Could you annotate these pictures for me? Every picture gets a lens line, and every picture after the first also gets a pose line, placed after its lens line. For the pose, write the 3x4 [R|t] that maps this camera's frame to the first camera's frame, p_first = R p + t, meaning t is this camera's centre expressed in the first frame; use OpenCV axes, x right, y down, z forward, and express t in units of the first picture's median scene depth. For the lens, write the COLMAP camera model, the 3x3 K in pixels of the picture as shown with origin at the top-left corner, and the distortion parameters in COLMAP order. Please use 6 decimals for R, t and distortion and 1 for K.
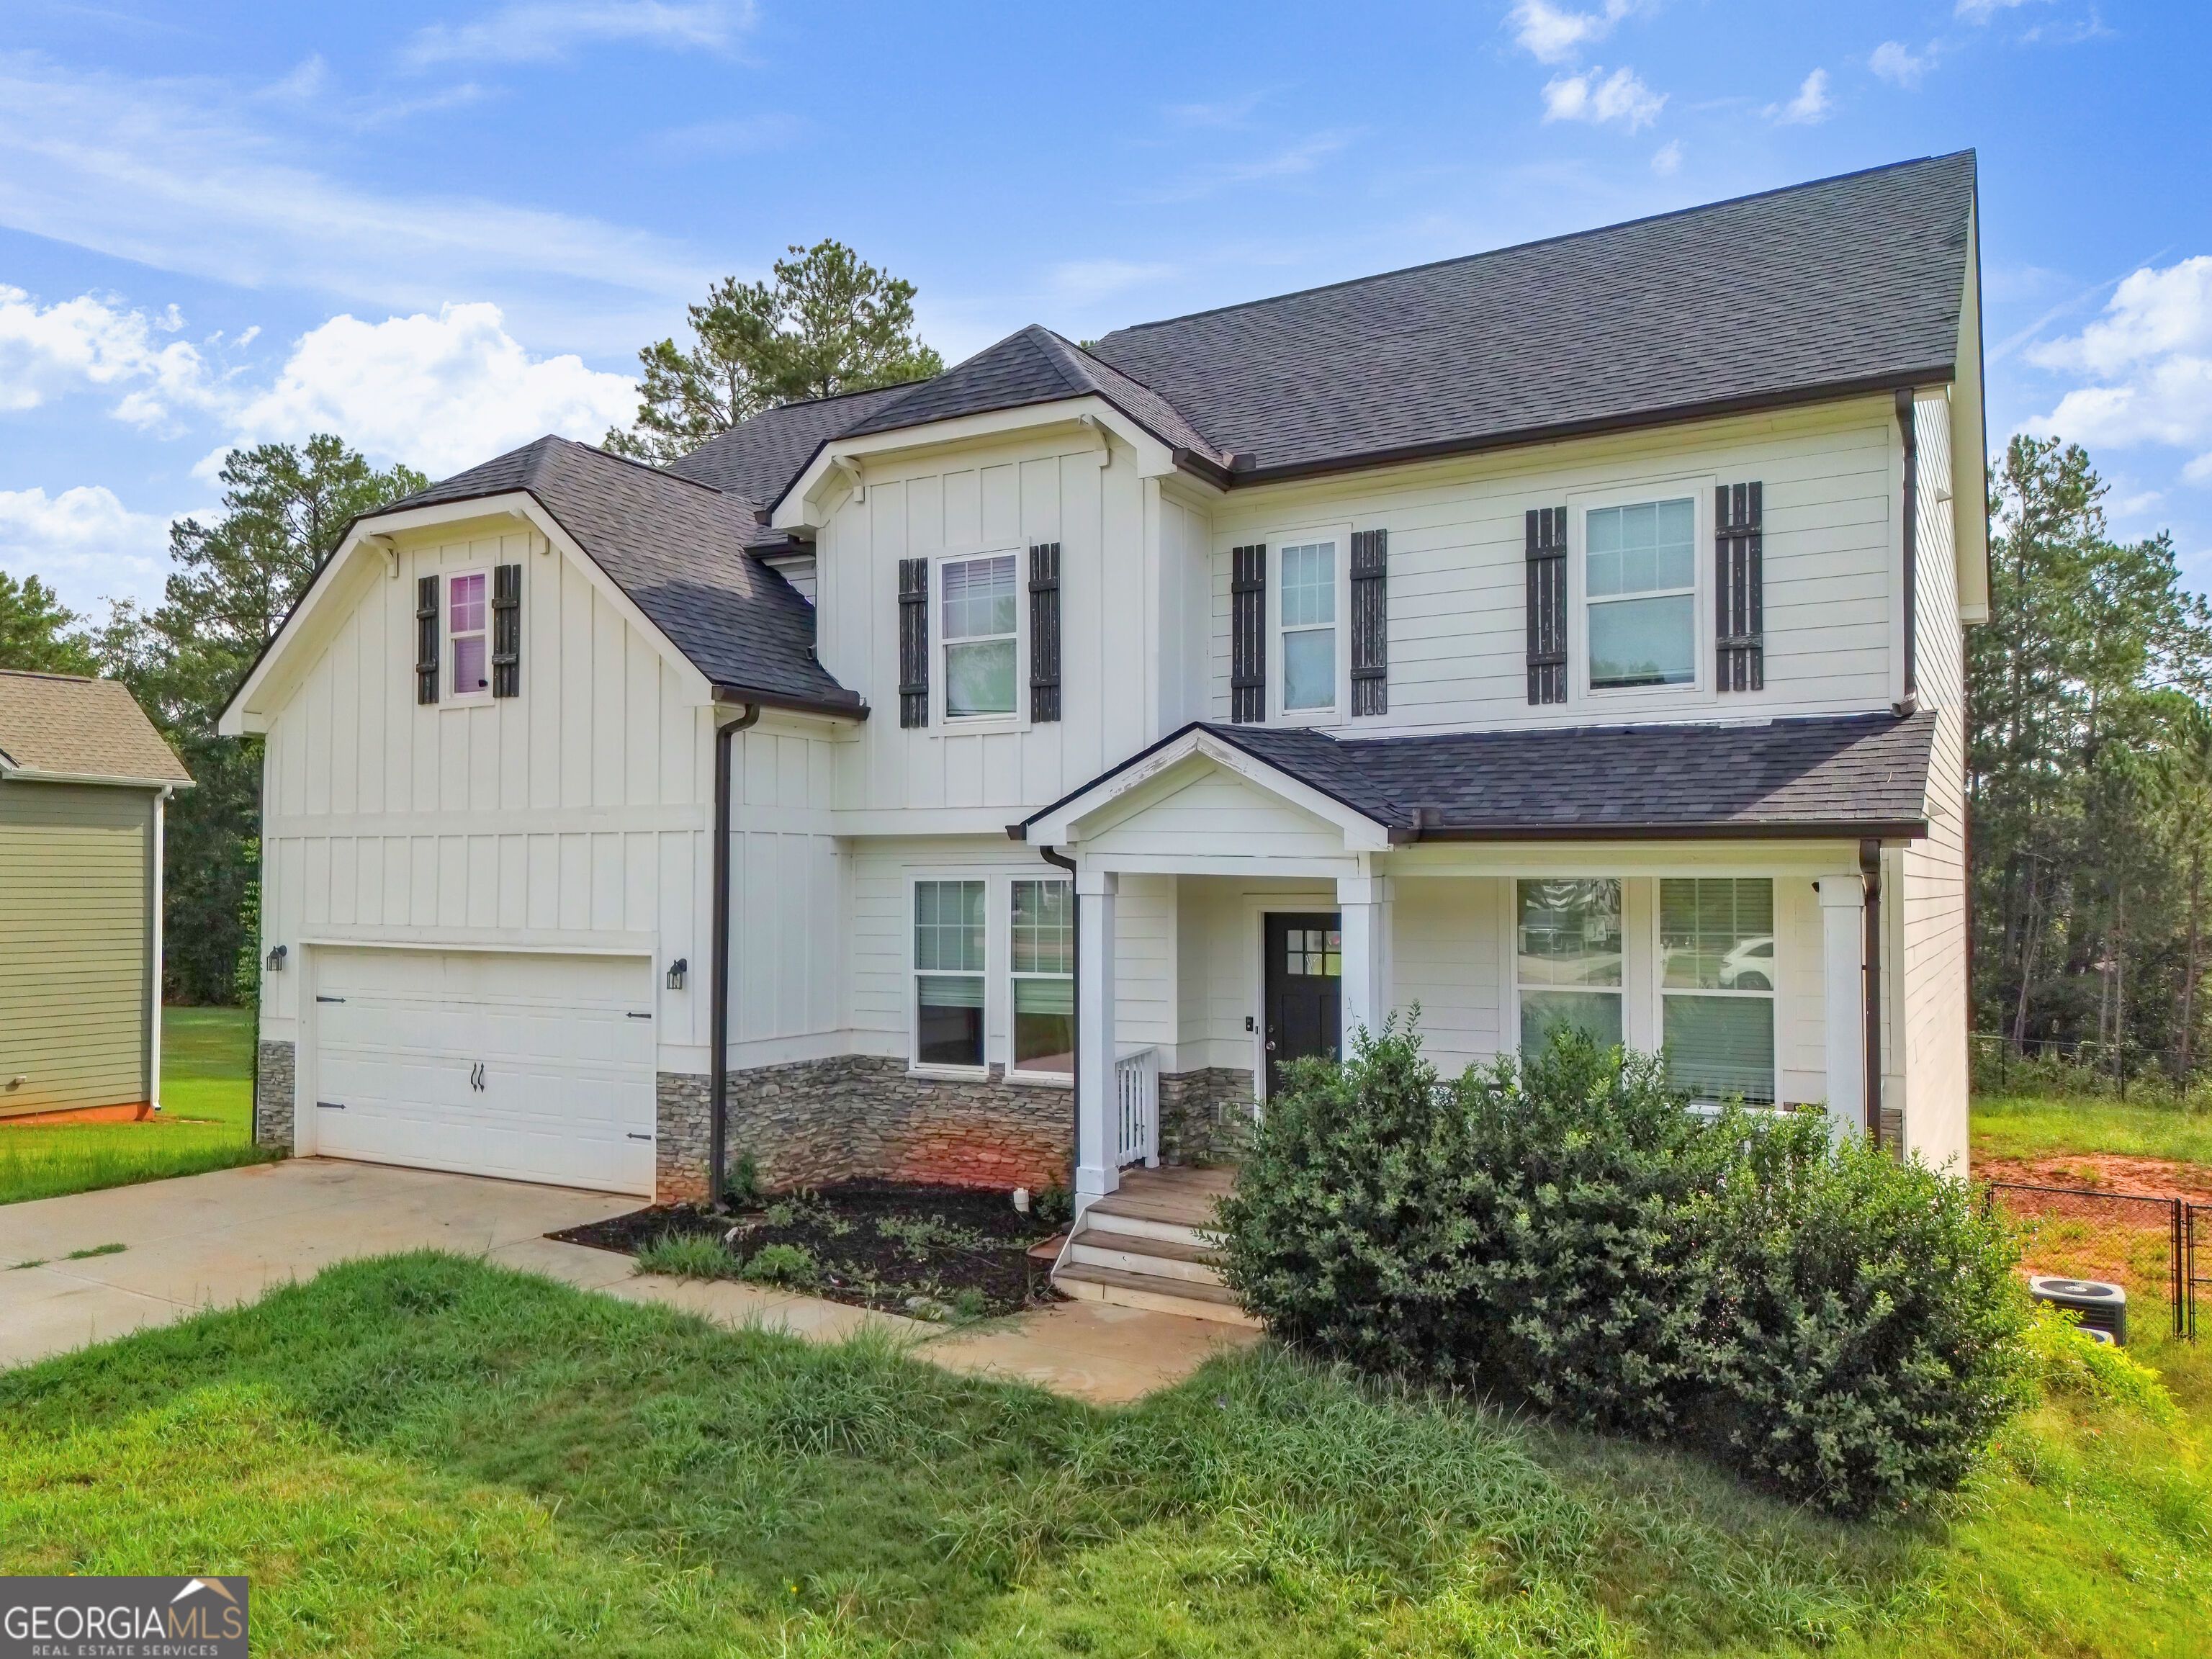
lens RADIAL K [[1563.2, 0, 1123.6], [0, 1563.2, 865.4], [0, 0, 1]] dist [0.097283, -0.190505]
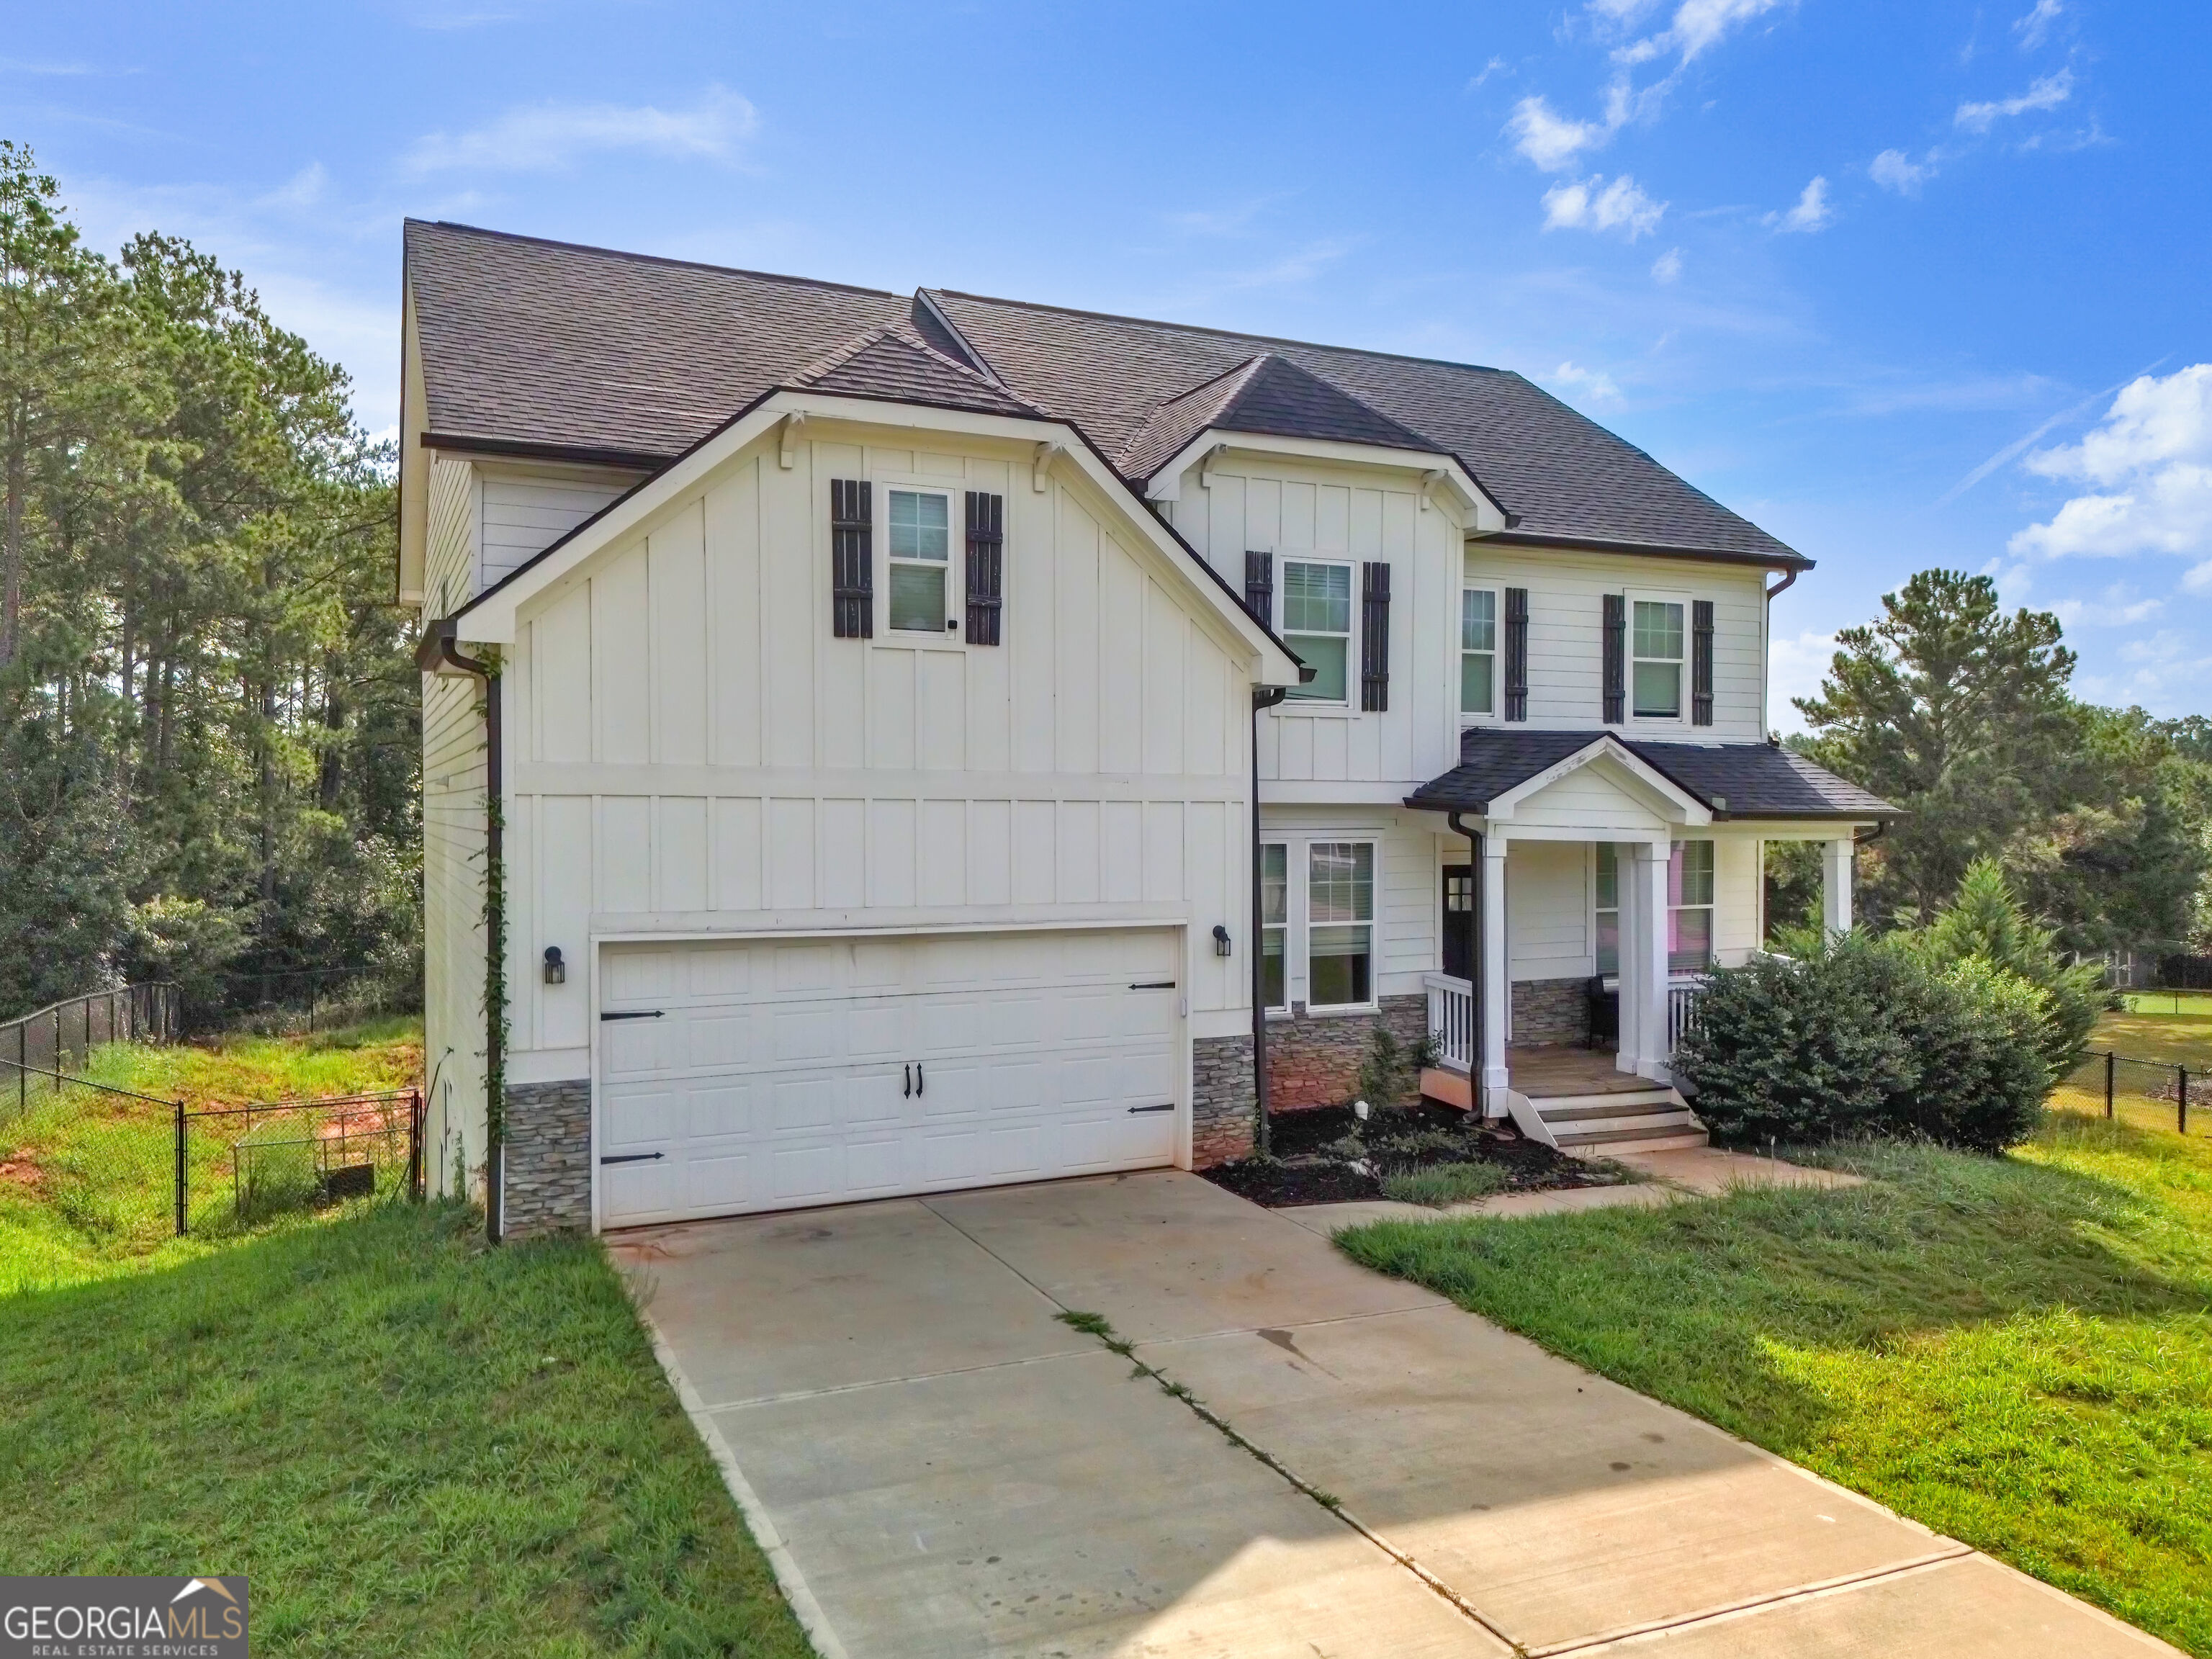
lens RADIAL K [[1564.9, 0, 1106.0], [0, 1564.9, 829.5], [0, 0, 1]] dist [0.074584, -0.091866]
pose [[0.583221, -0.010210, 0.812250, -1.142496], [-0.015403, 0.999602, 0.023625, -0.026358], [-0.812168, -0.026289, 0.582832, 0.463338]]
